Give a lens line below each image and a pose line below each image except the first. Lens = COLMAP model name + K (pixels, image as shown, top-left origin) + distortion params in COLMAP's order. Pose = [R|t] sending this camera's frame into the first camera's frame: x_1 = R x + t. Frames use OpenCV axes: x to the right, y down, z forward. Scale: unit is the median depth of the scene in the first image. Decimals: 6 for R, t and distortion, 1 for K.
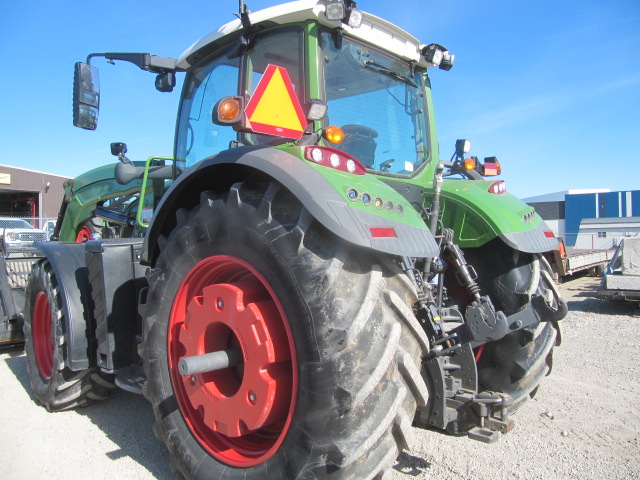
lens RADIAL K [[519.3, 0, 320.0], [0, 519.3, 240.0], [0, 0, 1]] dist [-0.010745, -0.002536]
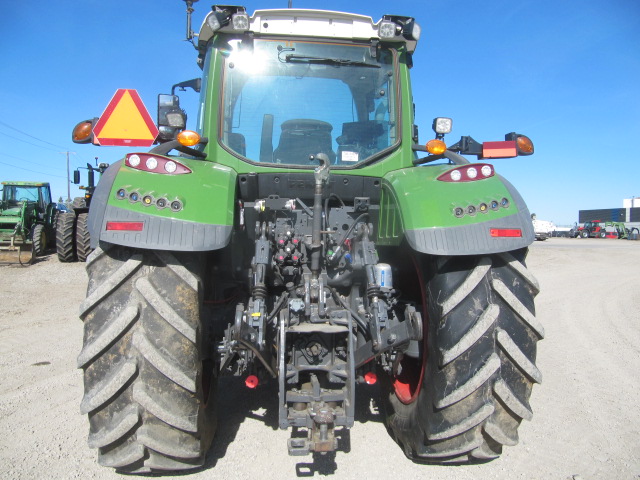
lens RADIAL K [[531.6, 0, 314.0], [0, 531.6, 243.6], [0, 0, 1]] dist [-0.043501, 0.000132]
pose [[0.763188, 0.035259, -0.645214, 0.770136], [-0.021400, 0.999342, 0.029299, -0.012918], [0.645822, -0.008553, 0.763440, 0.241821]]
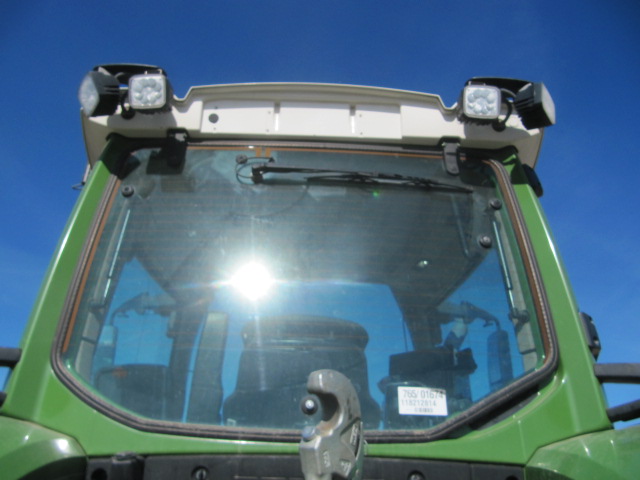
lens RADIAL K [[531.6, 0, 314.0], [0, 531.6, 243.6], [0, 0, 1]] dist [-0.043501, 0.000132]
pose [[0.711669, -0.320700, -0.625043, 0.372513], [-0.020938, 0.879644, -0.475171, -0.073989], [0.702203, 0.351251, 0.619301, 0.747035]]
